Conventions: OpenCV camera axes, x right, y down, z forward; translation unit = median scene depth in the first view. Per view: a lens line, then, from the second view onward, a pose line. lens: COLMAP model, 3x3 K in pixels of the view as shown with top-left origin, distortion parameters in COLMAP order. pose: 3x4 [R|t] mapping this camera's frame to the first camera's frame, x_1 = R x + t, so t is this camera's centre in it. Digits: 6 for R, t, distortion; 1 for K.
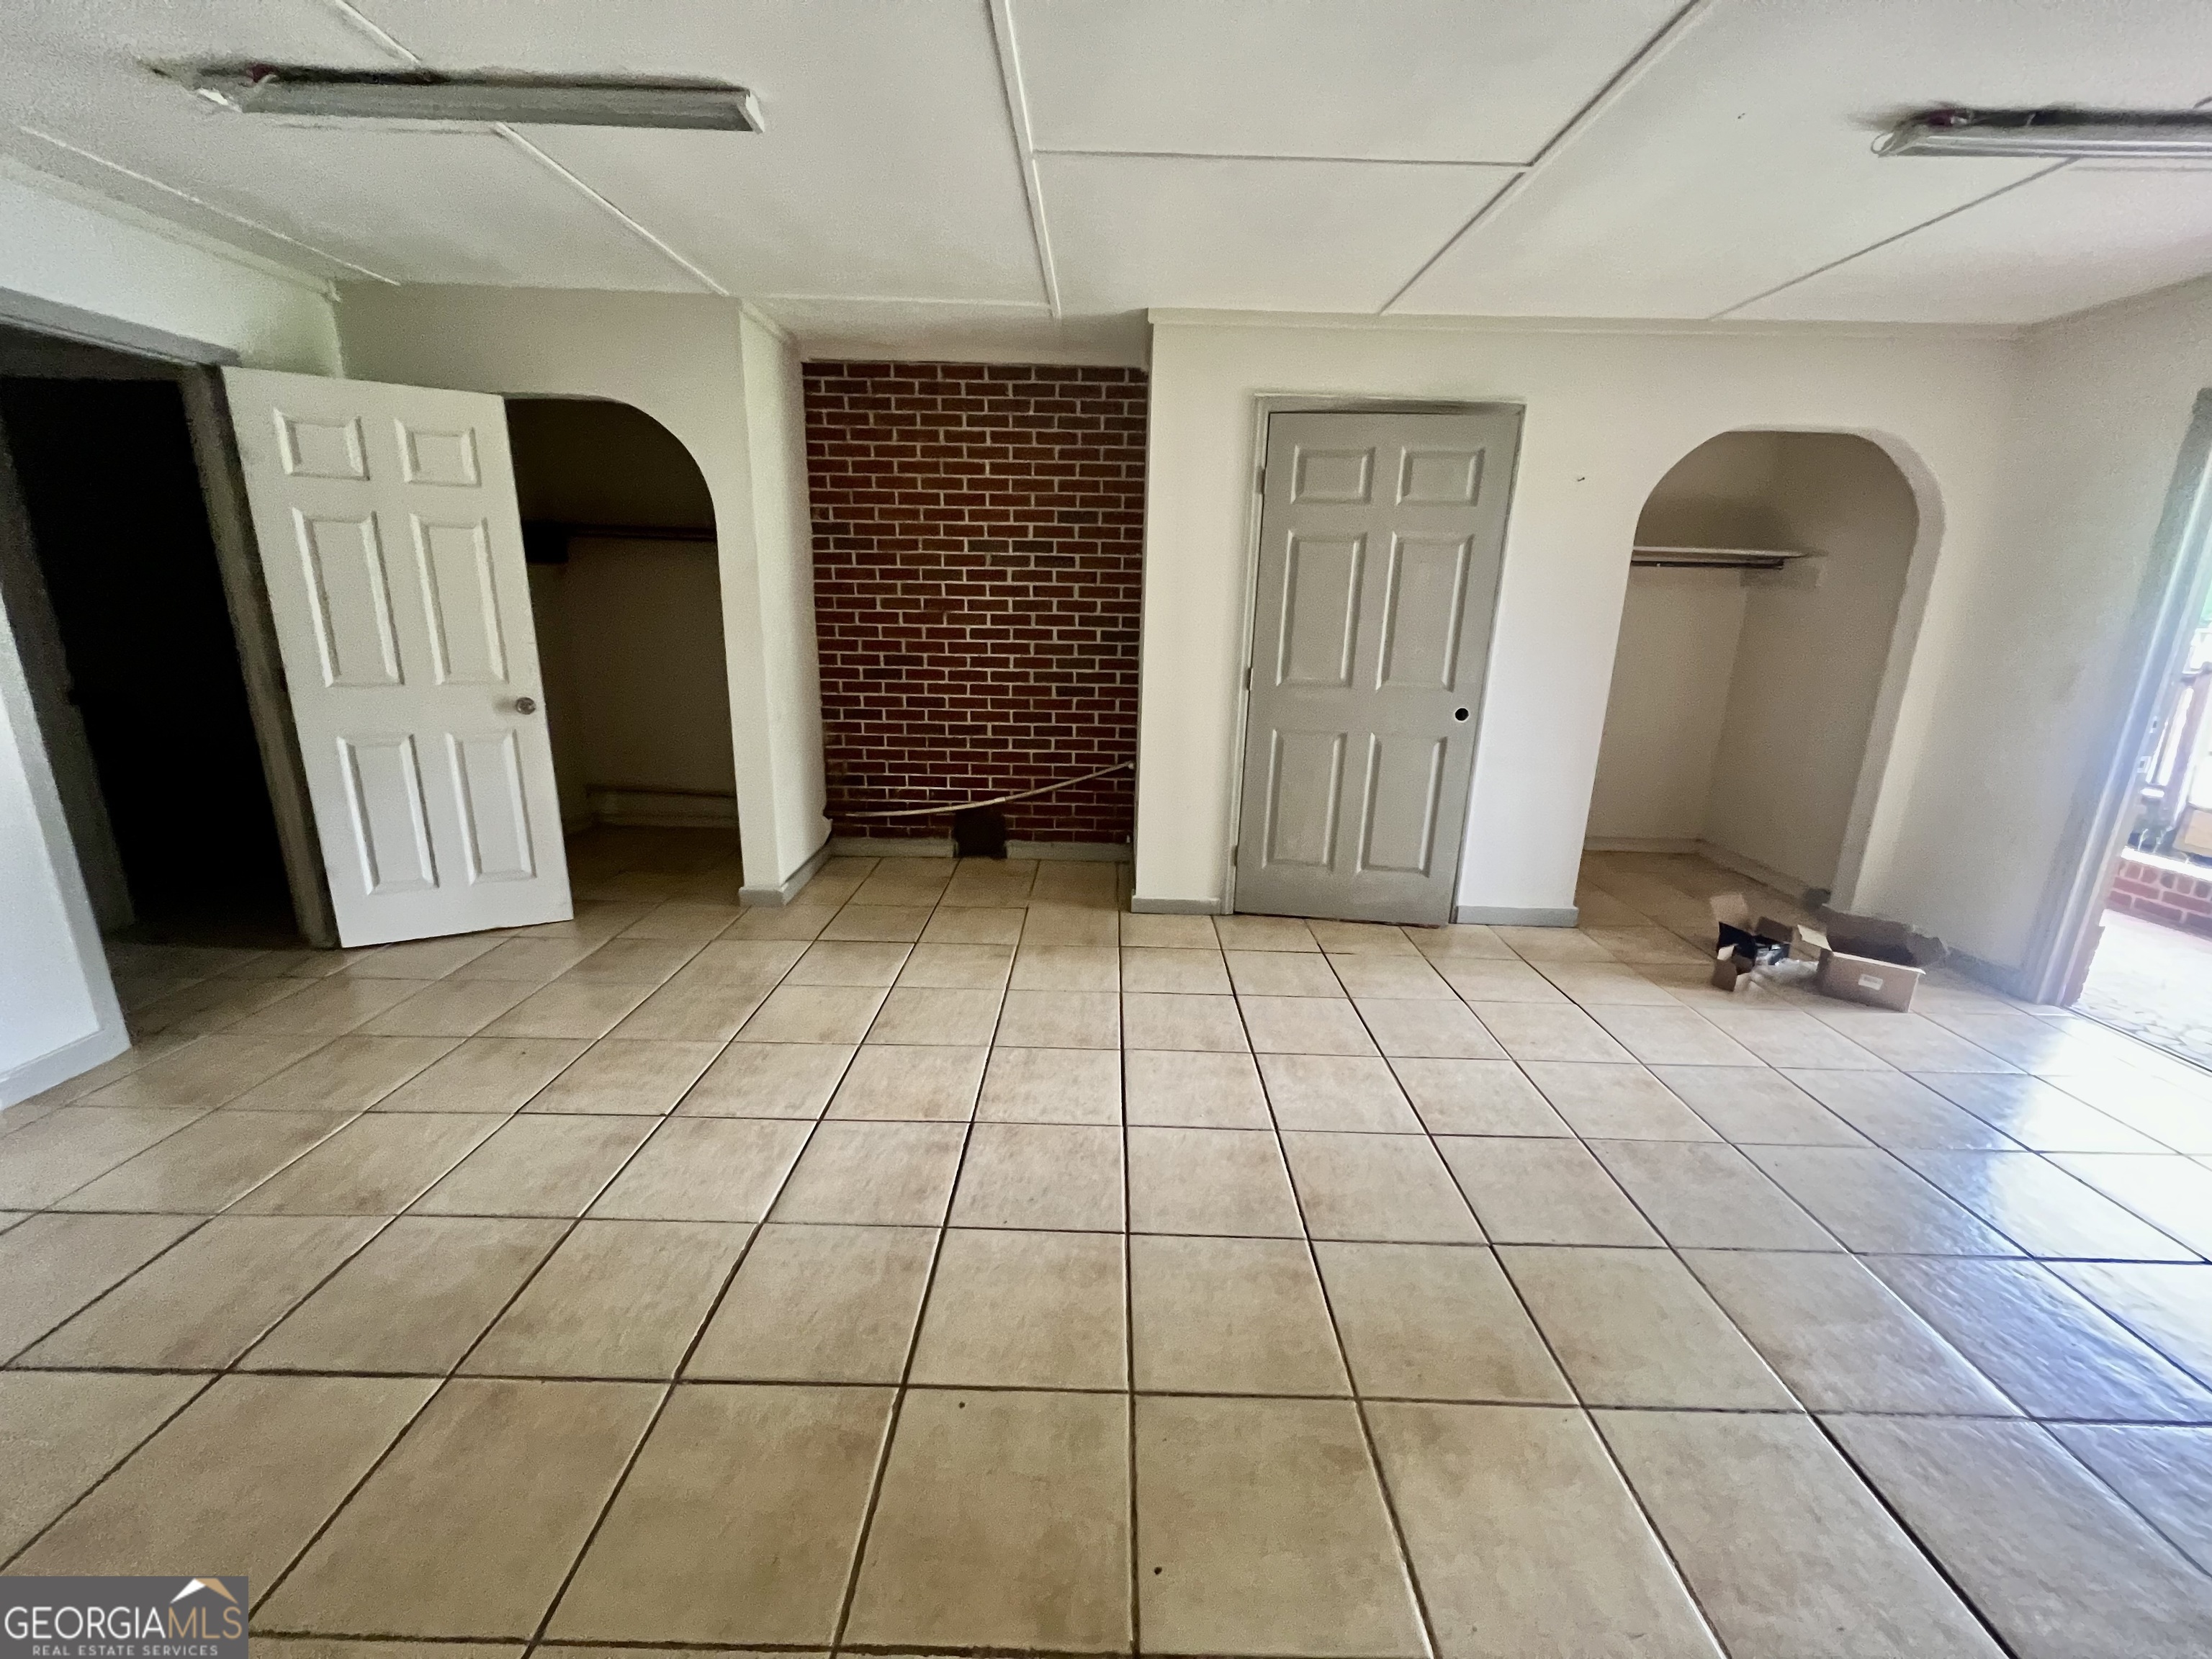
lens RADIAL K [[883.3, 0, 1103.9], [0, 883.3, 825.4], [0, 0, 1]] dist [-0.001296, 0.000102]
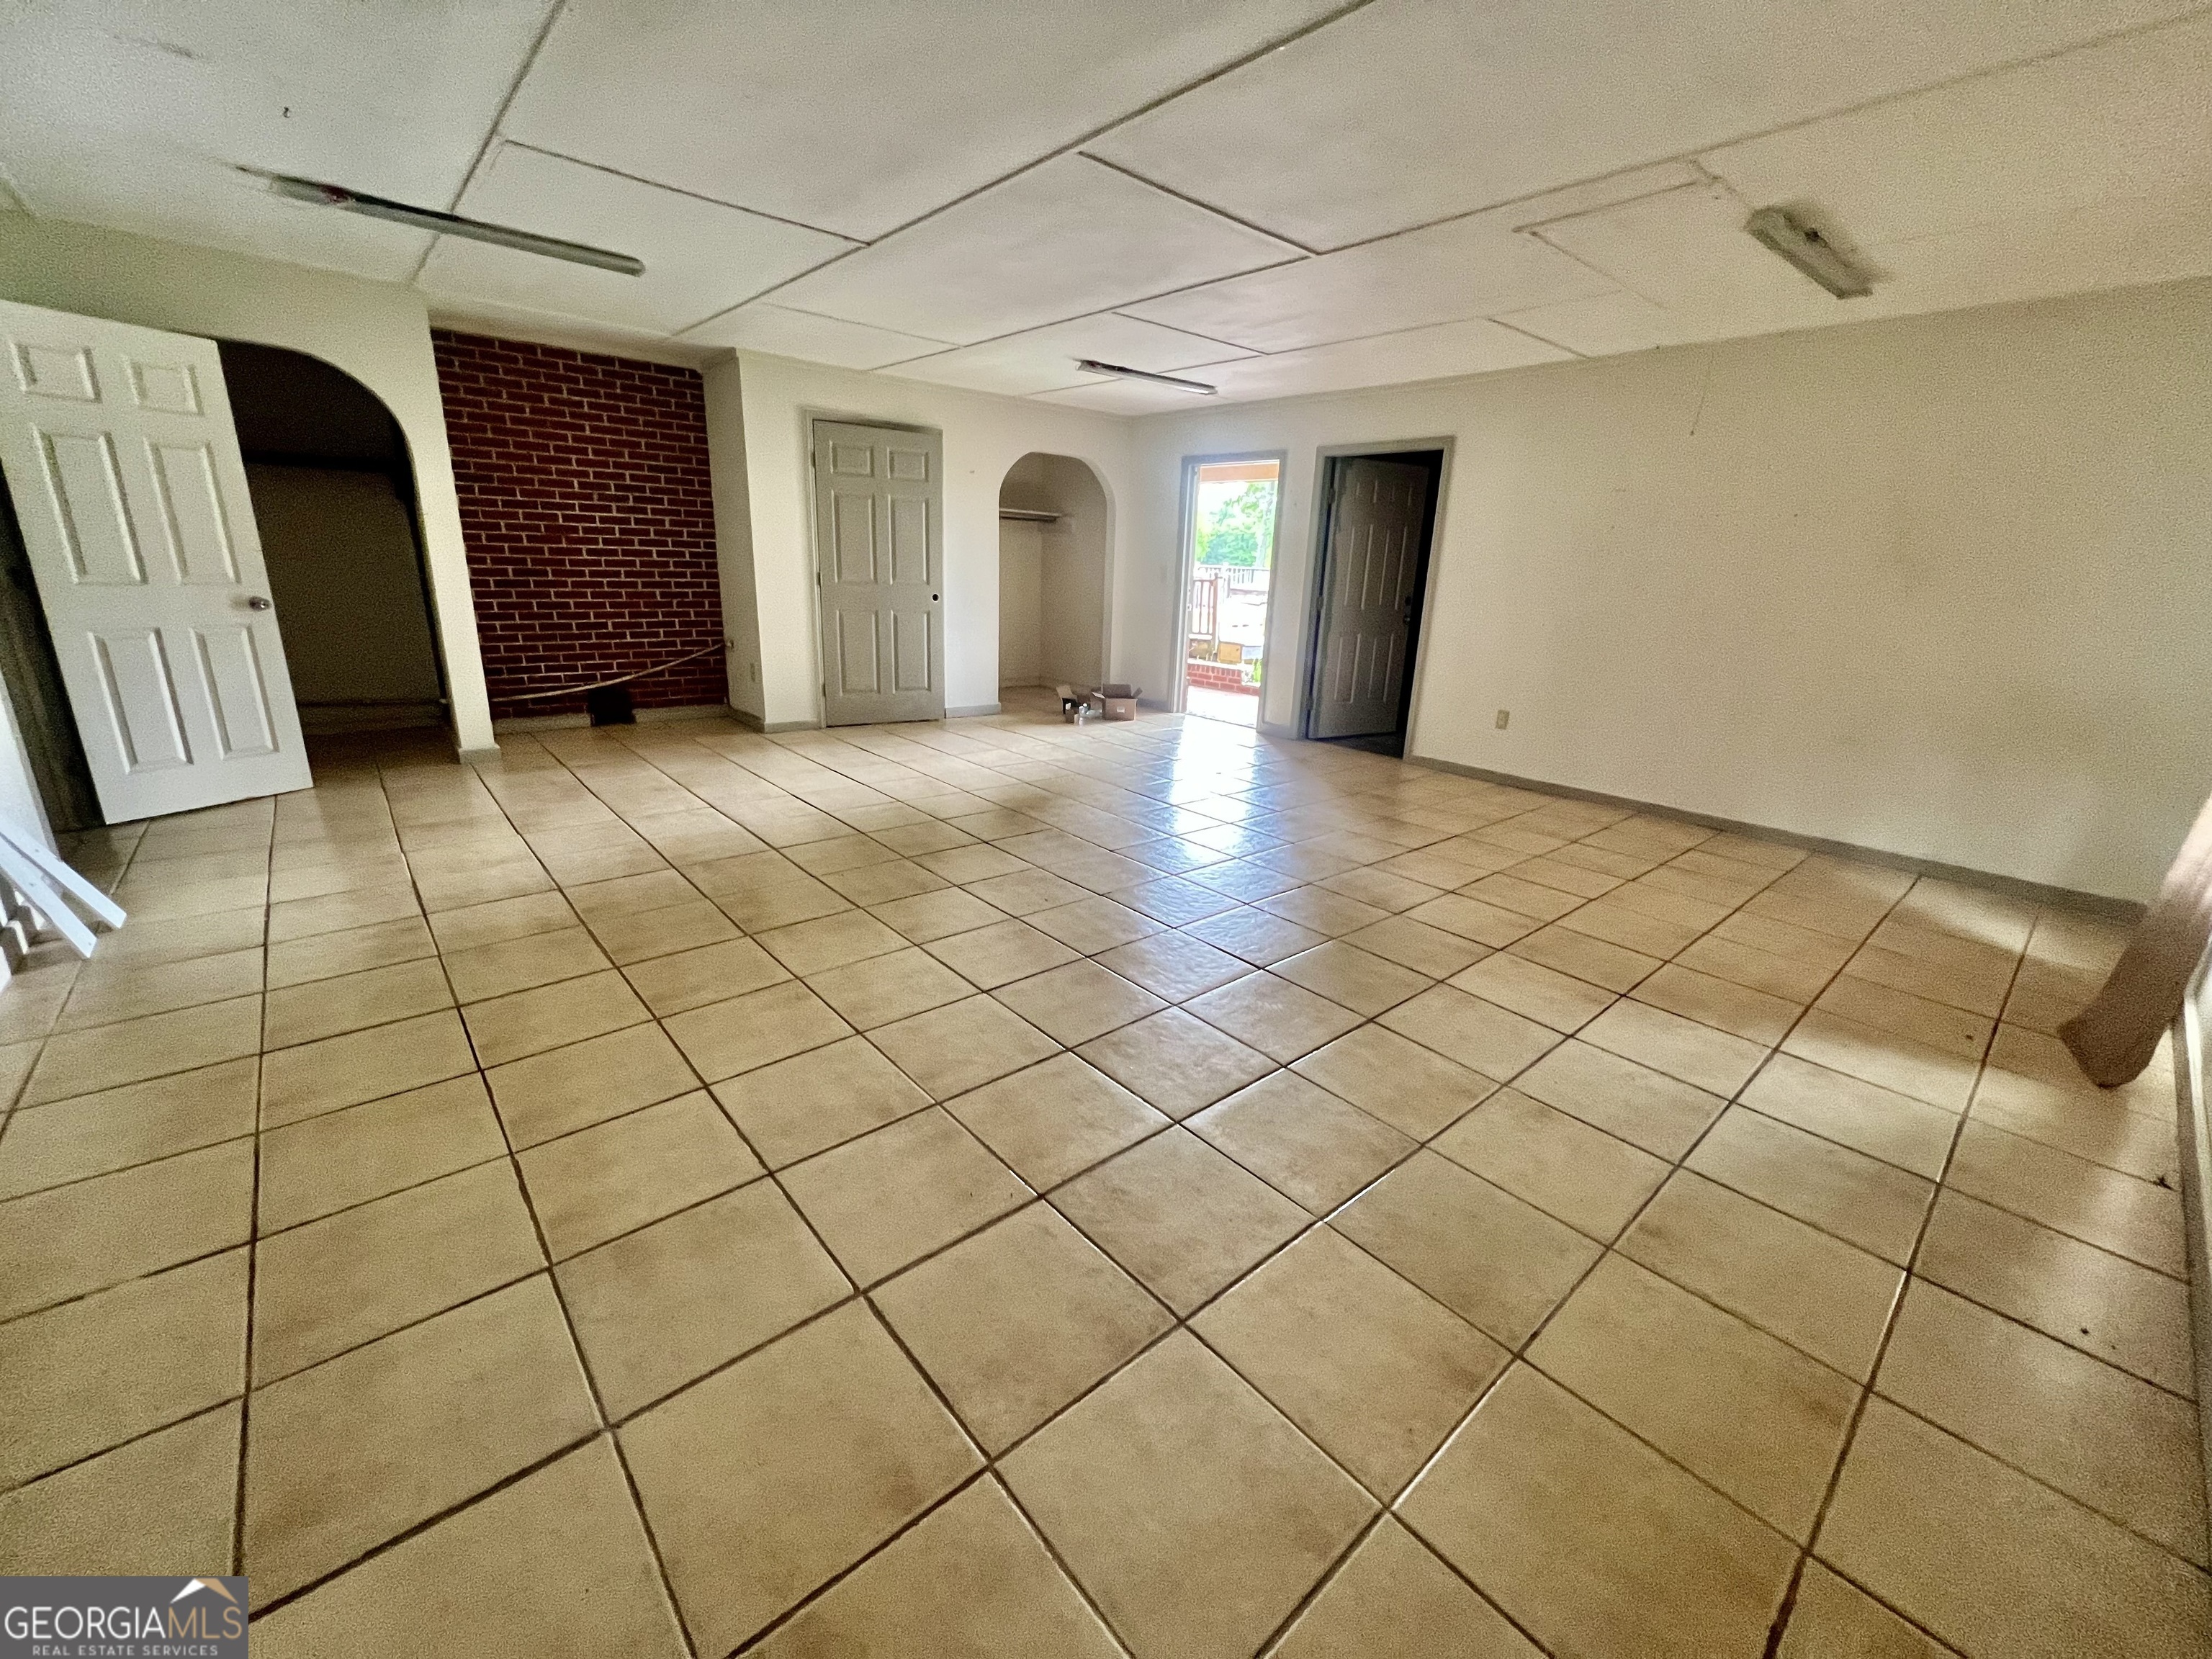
lens RADIAL K [[883.3, 0, 1103.9], [0, 883.3, 825.4], [0, 0, 1]] dist [-0.001296, 0.000102]
pose [[0.750326, -0.183521, 0.635083, -0.574964], [0.147863, 0.982944, 0.109349, 0.187595], [-0.644319, 0.011858, 0.764665, -0.614237]]
